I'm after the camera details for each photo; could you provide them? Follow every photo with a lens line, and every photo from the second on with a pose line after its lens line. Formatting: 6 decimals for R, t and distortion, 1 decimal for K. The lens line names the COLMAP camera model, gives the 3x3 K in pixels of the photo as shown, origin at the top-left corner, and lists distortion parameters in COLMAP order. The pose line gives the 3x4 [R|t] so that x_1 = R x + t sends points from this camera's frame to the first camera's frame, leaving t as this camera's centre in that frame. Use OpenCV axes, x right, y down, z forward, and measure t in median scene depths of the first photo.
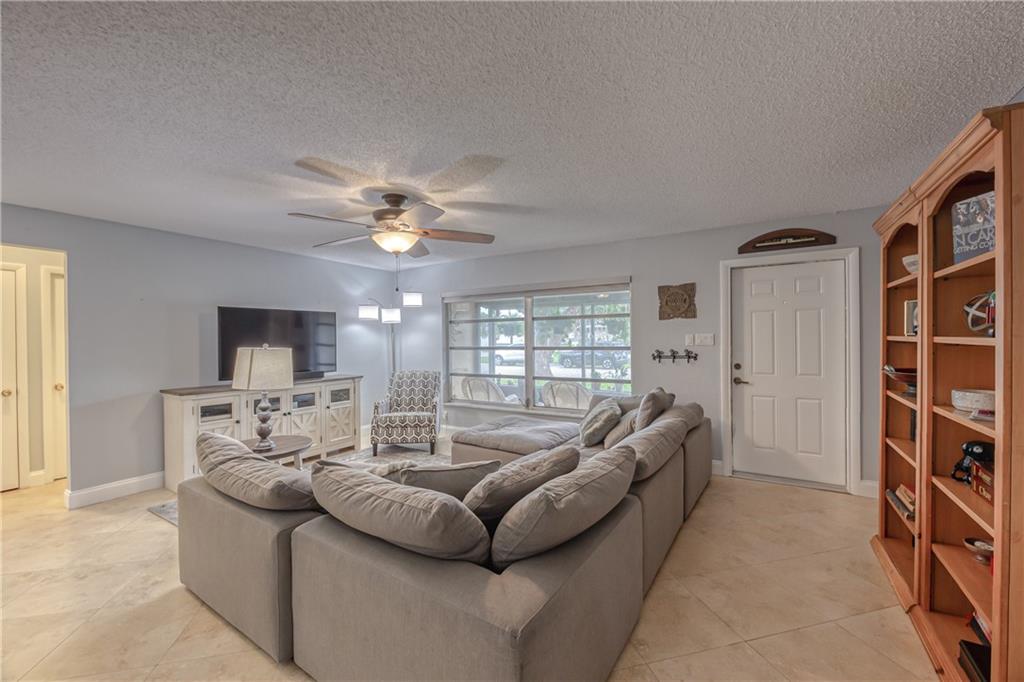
lens RADIAL K [[412.5, 0, 511.6], [0, 412.5, 340.1], [0, 0, 1]] dist [-0.001592, 0.000082]
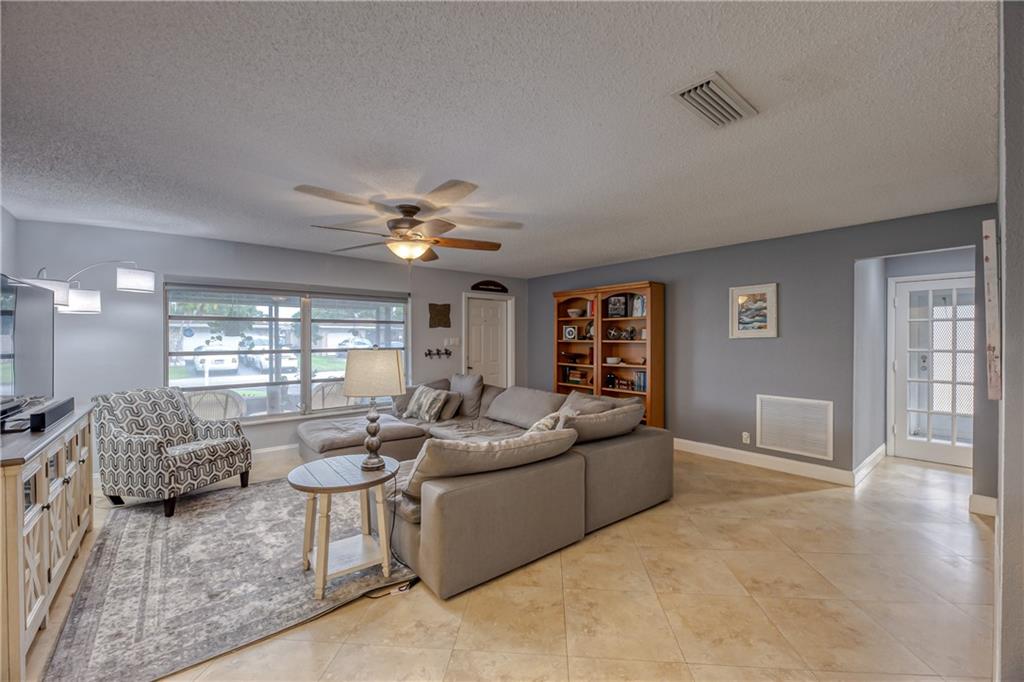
lens RADIAL K [[412.5, 0, 509.0], [0, 412.5, 340.1], [0, 0, 1]] dist [-0.001592, 0.000082]
pose [[0.321558, 0.005707, 0.946873, -0.924033], [0.005452, 0.999954, -0.007878, 0.005197], [-0.946874, 0.007696, 0.321512, 0.314034]]
